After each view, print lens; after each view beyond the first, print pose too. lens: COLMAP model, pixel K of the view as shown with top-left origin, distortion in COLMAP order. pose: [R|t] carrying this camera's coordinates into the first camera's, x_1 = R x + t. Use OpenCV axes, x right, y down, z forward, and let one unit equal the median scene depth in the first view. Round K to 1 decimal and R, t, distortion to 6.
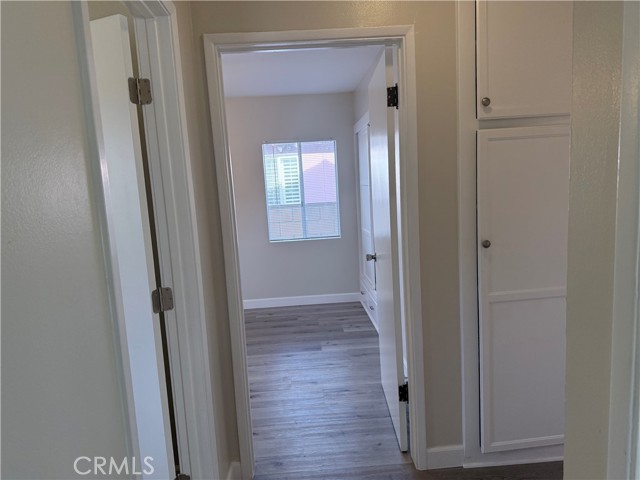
lens RADIAL K [[446.4, 0, 320.3], [0, 446.4, 242.9], [0, 0, 1]] dist [0.050346, -0.082340]
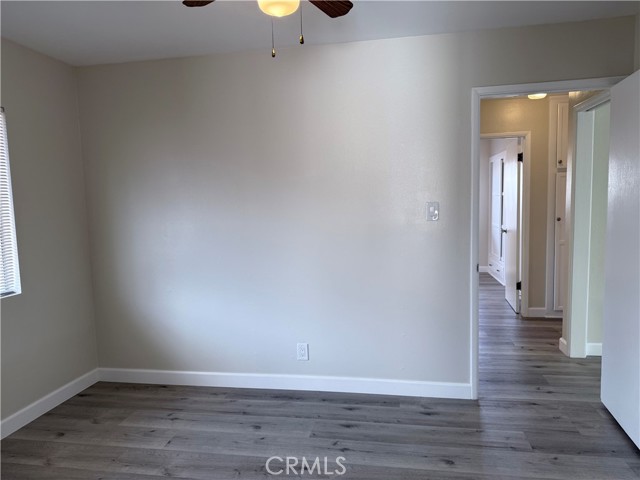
lens RADIAL K [[446.4, 0, 320.3], [0, 446.4, 242.9], [0, 0, 1]] dist [0.050346, -0.082340]
pose [[0.972079, 0.050879, -0.229071, -0.292107], [-0.056914, 0.998183, -0.019809, 0.229907], [0.227647, 0.032293, 0.973208, -1.511075]]
